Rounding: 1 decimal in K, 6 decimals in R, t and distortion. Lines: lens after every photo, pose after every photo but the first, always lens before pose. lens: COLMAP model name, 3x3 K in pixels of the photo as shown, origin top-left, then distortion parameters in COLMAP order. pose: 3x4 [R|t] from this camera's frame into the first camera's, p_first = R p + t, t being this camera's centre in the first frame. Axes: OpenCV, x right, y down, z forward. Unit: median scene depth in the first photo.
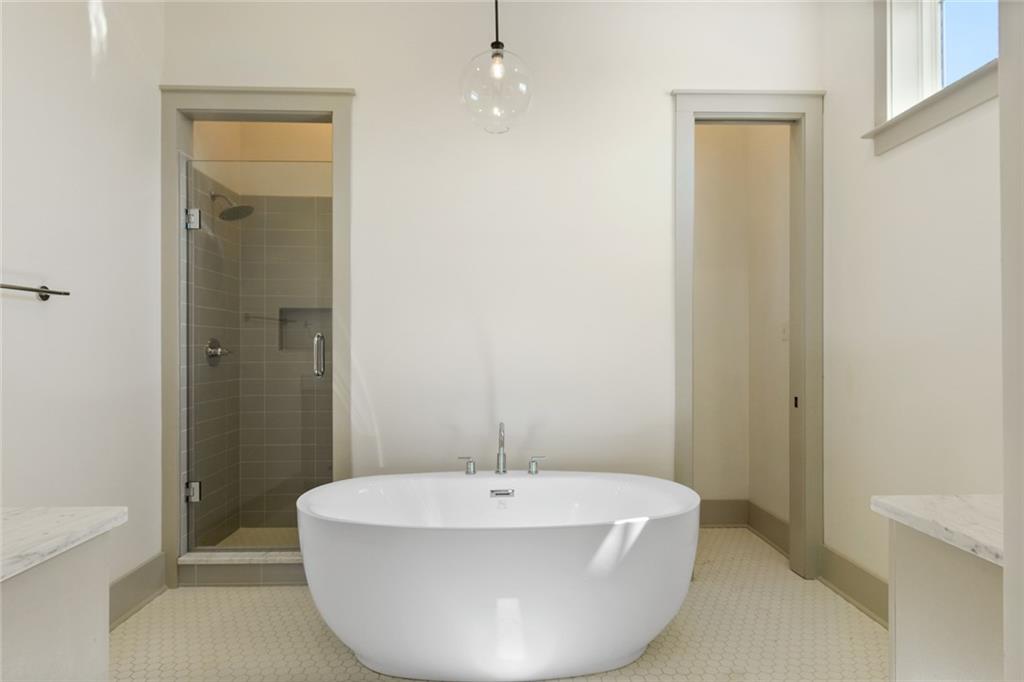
lens RADIAL K [[559.8, 0, 527.9], [0, 559.8, 351.8], [0, 0, 1]] dist [0.002926, -0.000969]
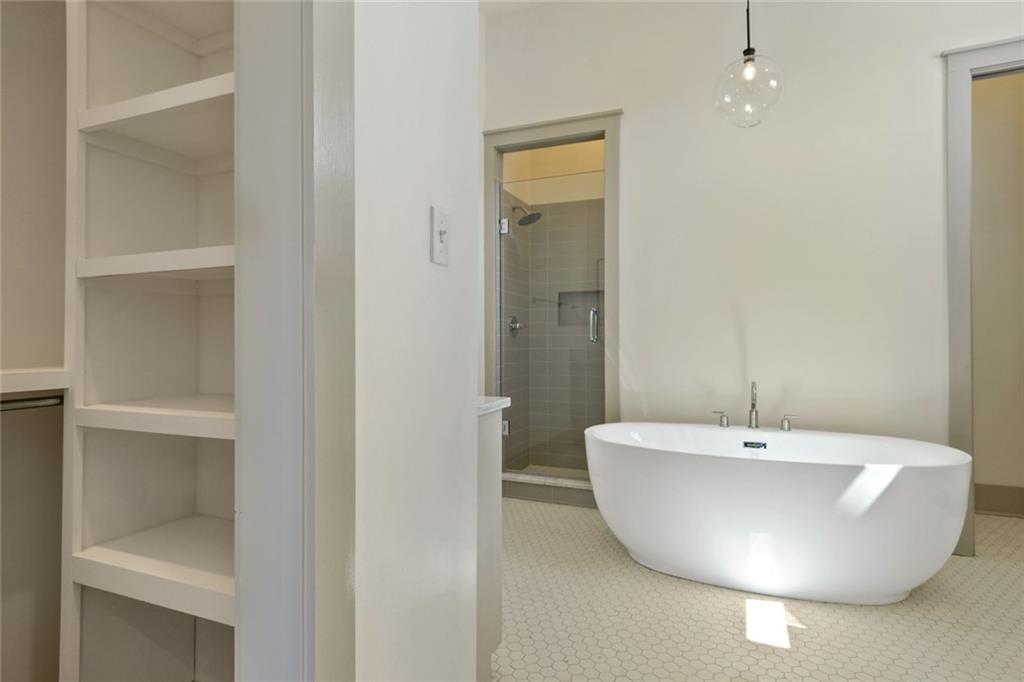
lens RADIAL K [[559.6, 0, 511.0], [0, 559.6, 334.9], [0, 0, 1]] dist [0.006806, -0.000160]
pose [[0.899668, -0.004093, -0.436556, 0.005652], [-0.004064, 0.999834, -0.017748, 0.050627], [0.436557, 0.017742, 0.899502, -0.209250]]
